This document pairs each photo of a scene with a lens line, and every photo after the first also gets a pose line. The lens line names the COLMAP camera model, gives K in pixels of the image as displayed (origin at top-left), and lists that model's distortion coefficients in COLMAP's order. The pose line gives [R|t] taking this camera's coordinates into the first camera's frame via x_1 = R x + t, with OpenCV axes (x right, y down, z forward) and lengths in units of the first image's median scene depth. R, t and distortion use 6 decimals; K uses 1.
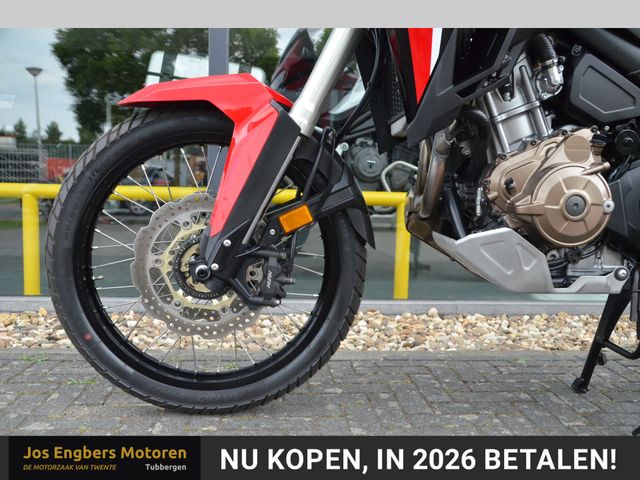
lens RADIAL K [[604.4, 0, 333.3], [0, 604.4, 249.6], [0, 0, 1]] dist [-0.024022, 0.000000]
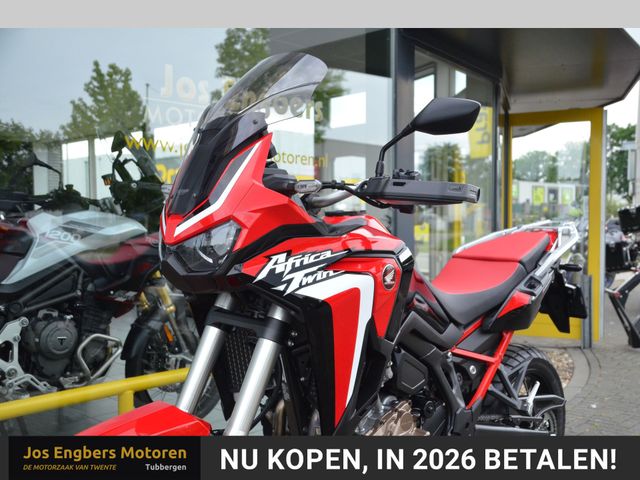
lens RADIAL K [[696.6, 0, 335.2], [0, 696.6, 256.1], [0, 0, 1]] dist [0.078920, 0.000000]
pose [[0.752310, -0.066673, 0.655427, -0.724471], [0.089045, 0.996027, -0.000888, -0.532612], [-0.652764, 0.059030, 0.755258, -0.147710]]
